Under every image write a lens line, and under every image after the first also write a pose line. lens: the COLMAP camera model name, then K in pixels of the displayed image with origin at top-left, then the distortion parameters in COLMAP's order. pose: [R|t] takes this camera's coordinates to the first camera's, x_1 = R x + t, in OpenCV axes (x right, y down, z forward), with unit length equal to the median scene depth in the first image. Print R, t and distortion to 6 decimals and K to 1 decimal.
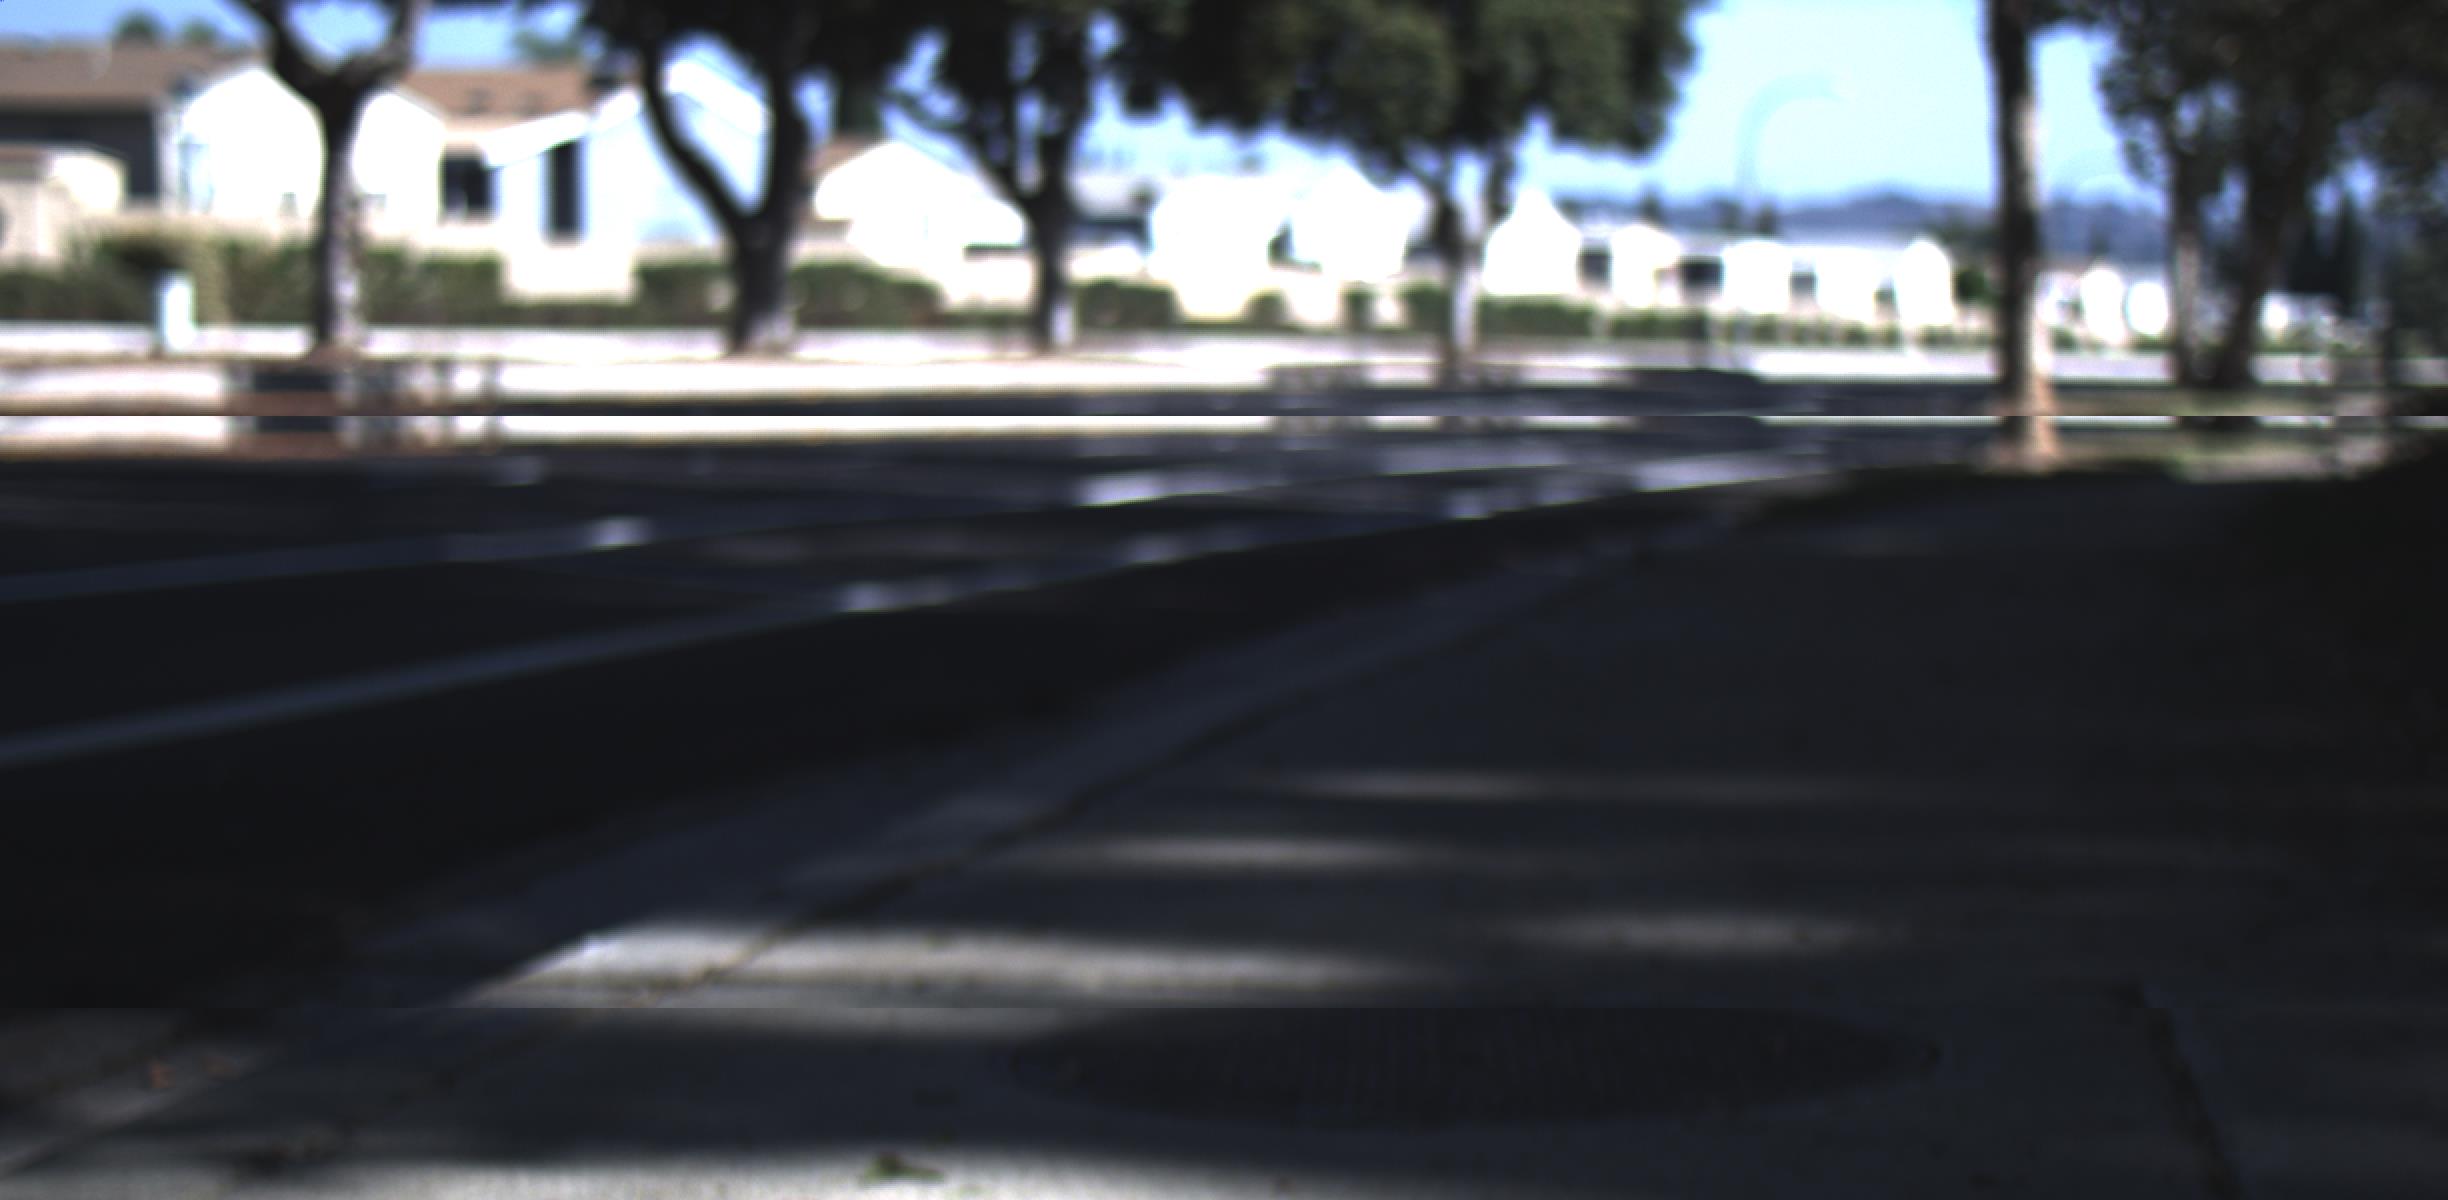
lens RADIAL K [[4771.9, 0, 1232.7], [0, 4771.9, 822.5], [0, 0, 1]] dist [-0.075894, 0.577953]
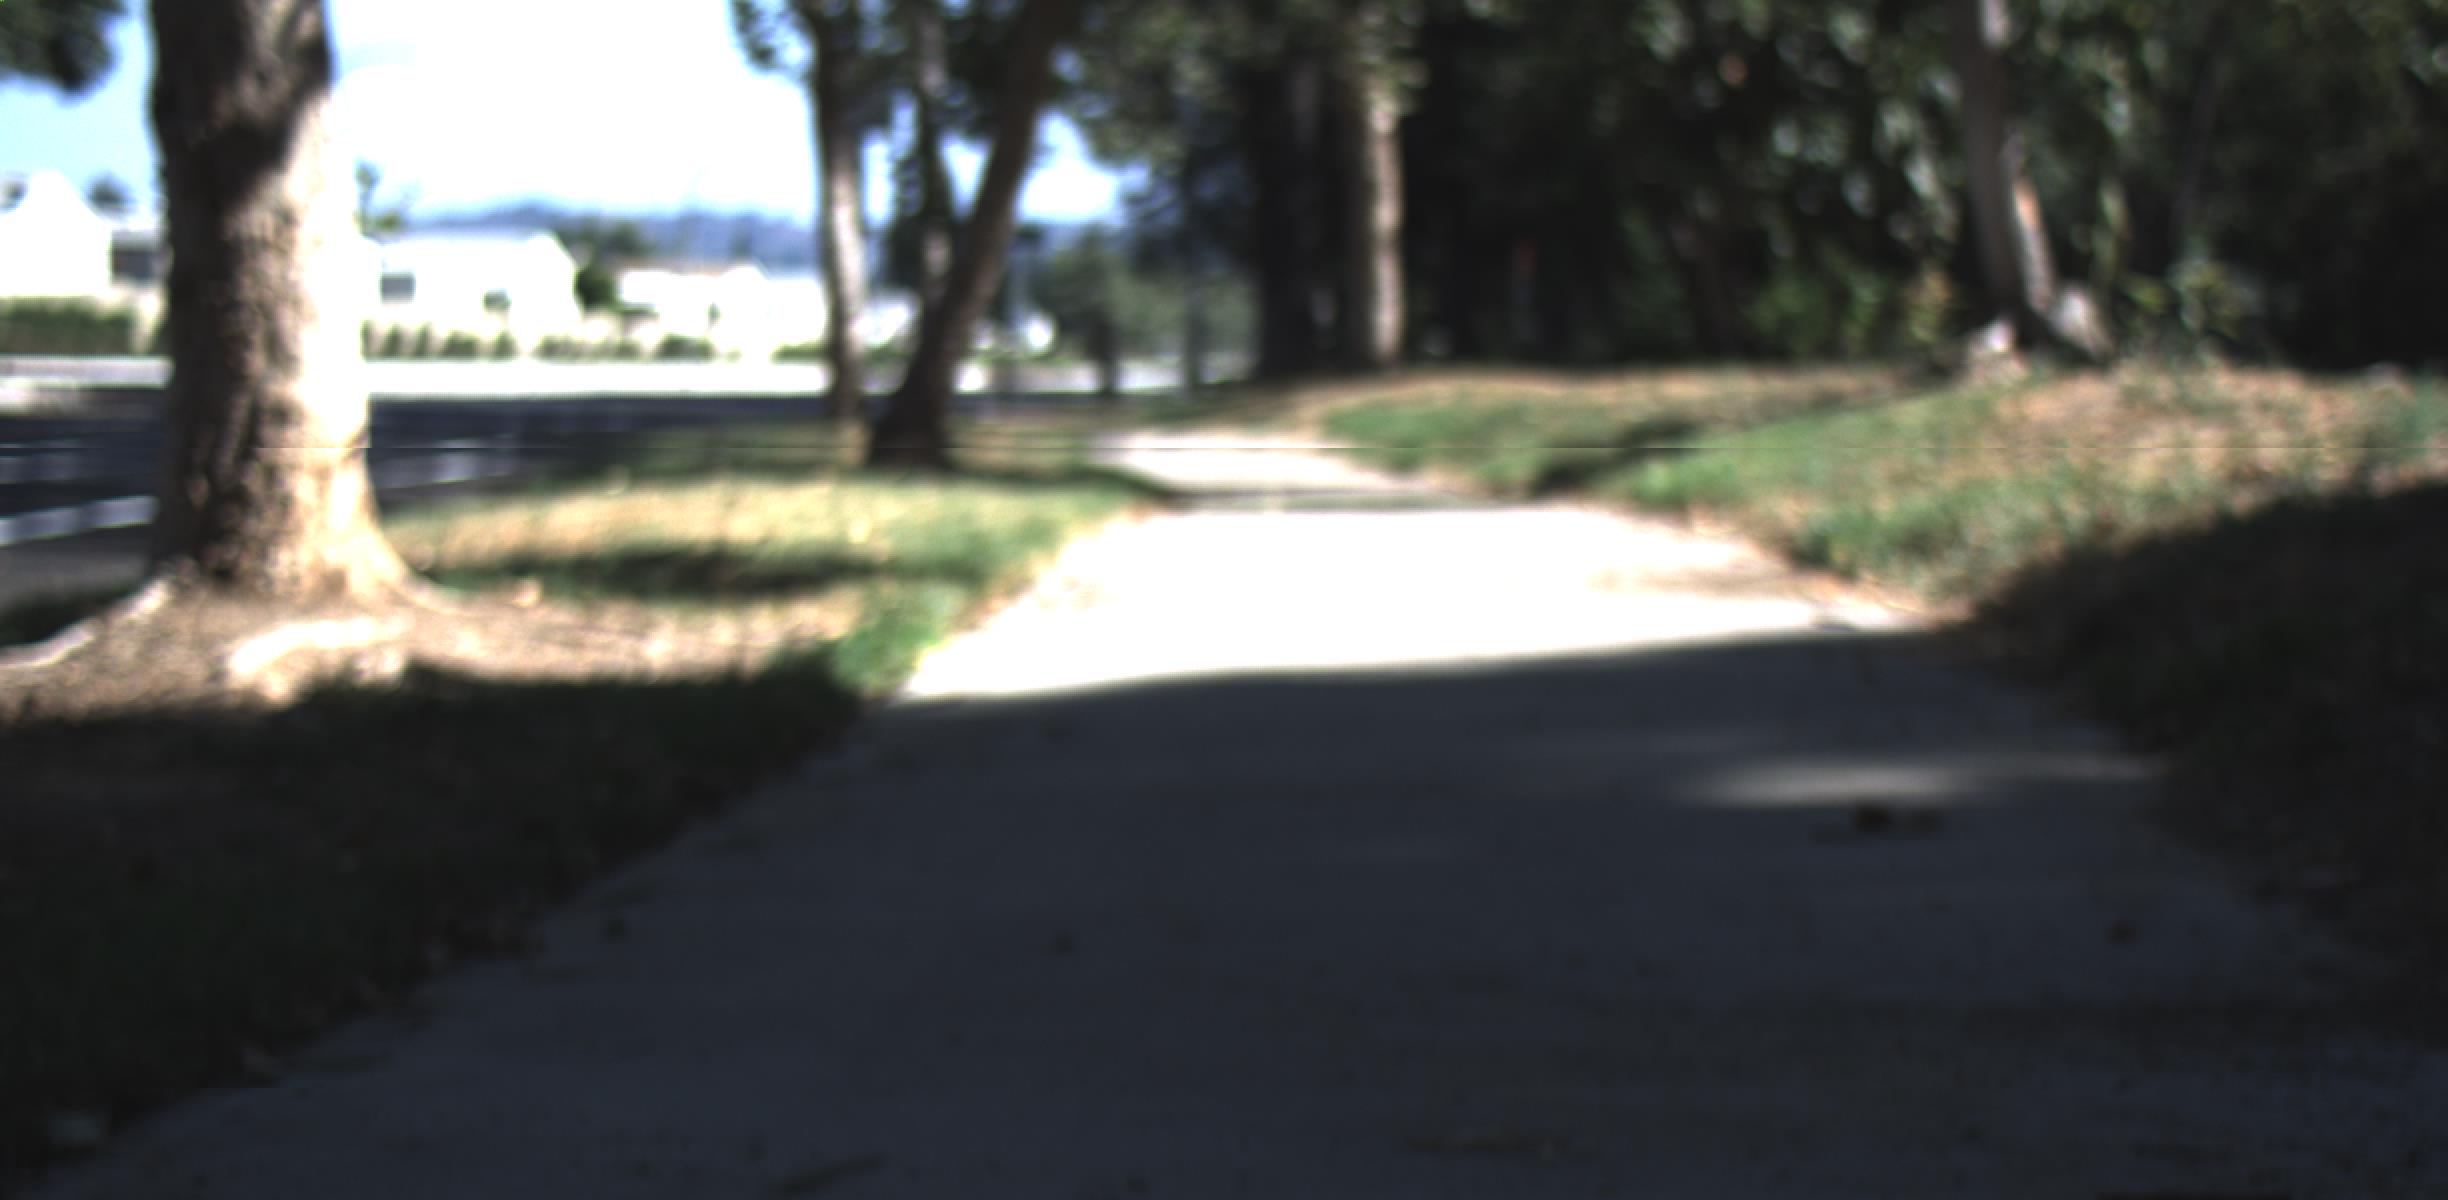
lens RADIAL K [[4771.9, 0, 1232.7], [0, 4771.9, 822.5], [0, 0, 1]] dist [-0.075894, 0.577953]
pose [[0.960985, -0.033462, 0.274570, 0.053301], [0.034183, 0.999413, 0.002162, -0.026556], [-0.274481, 0.007308, 0.961565, 0.271670]]
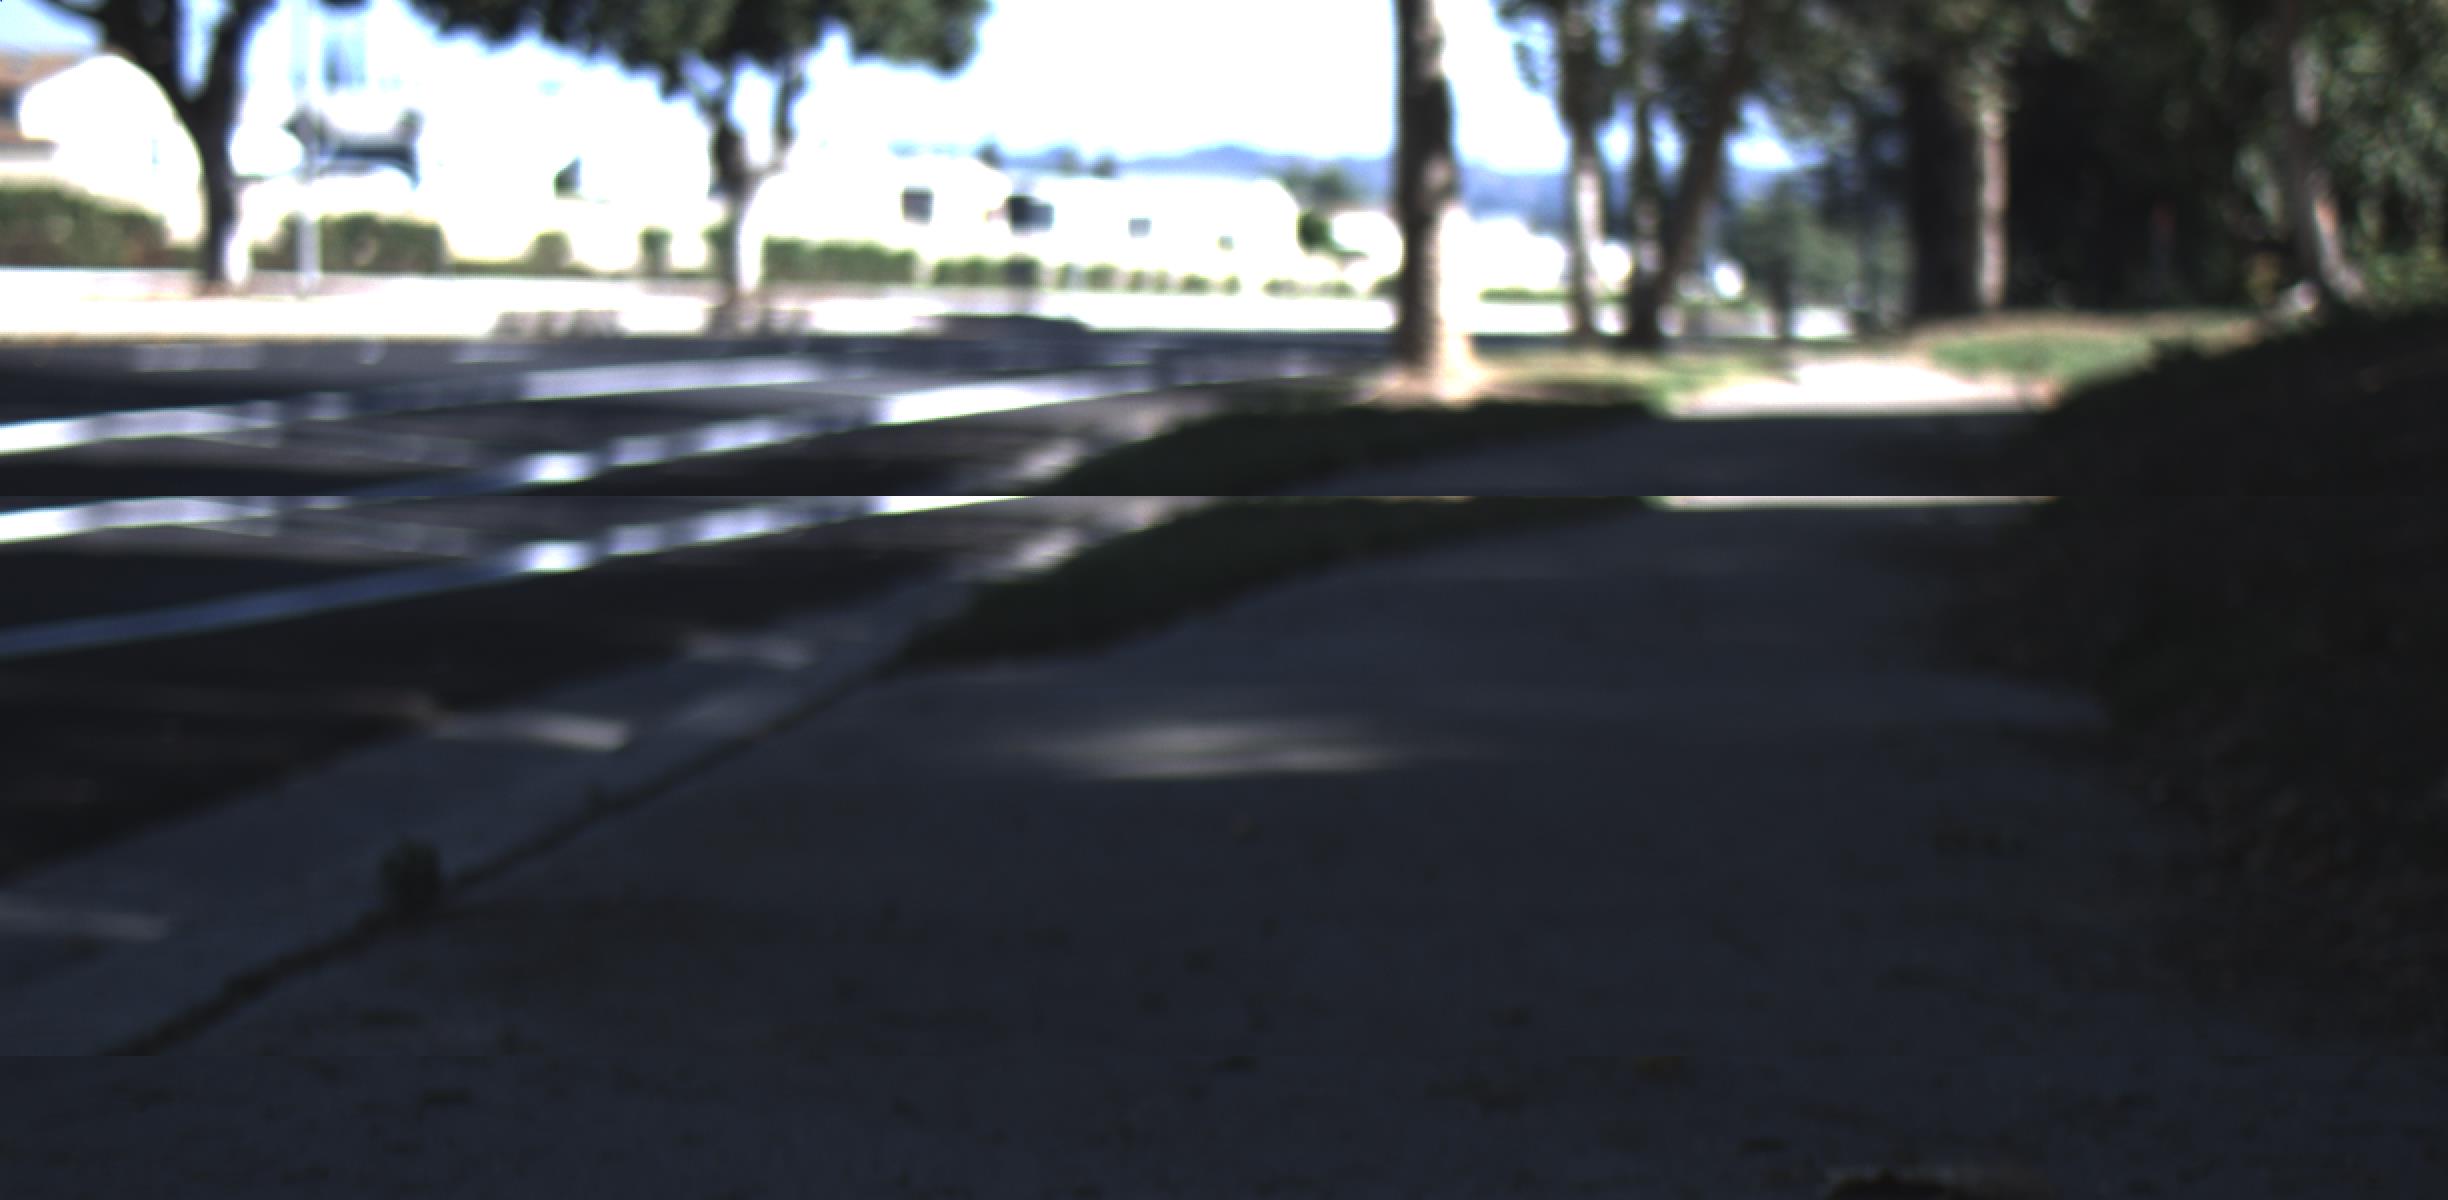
lens RADIAL K [[4771.9, 0, 1232.7], [0, 4771.9, 822.5], [0, 0, 1]] dist [-0.075894, 0.577953]
pose [[0.990617, -0.007507, 0.136462, 0.016479], [0.006034, 0.999919, 0.011203, -0.011329], [-0.136535, -0.010274, 0.990582, 0.120862]]
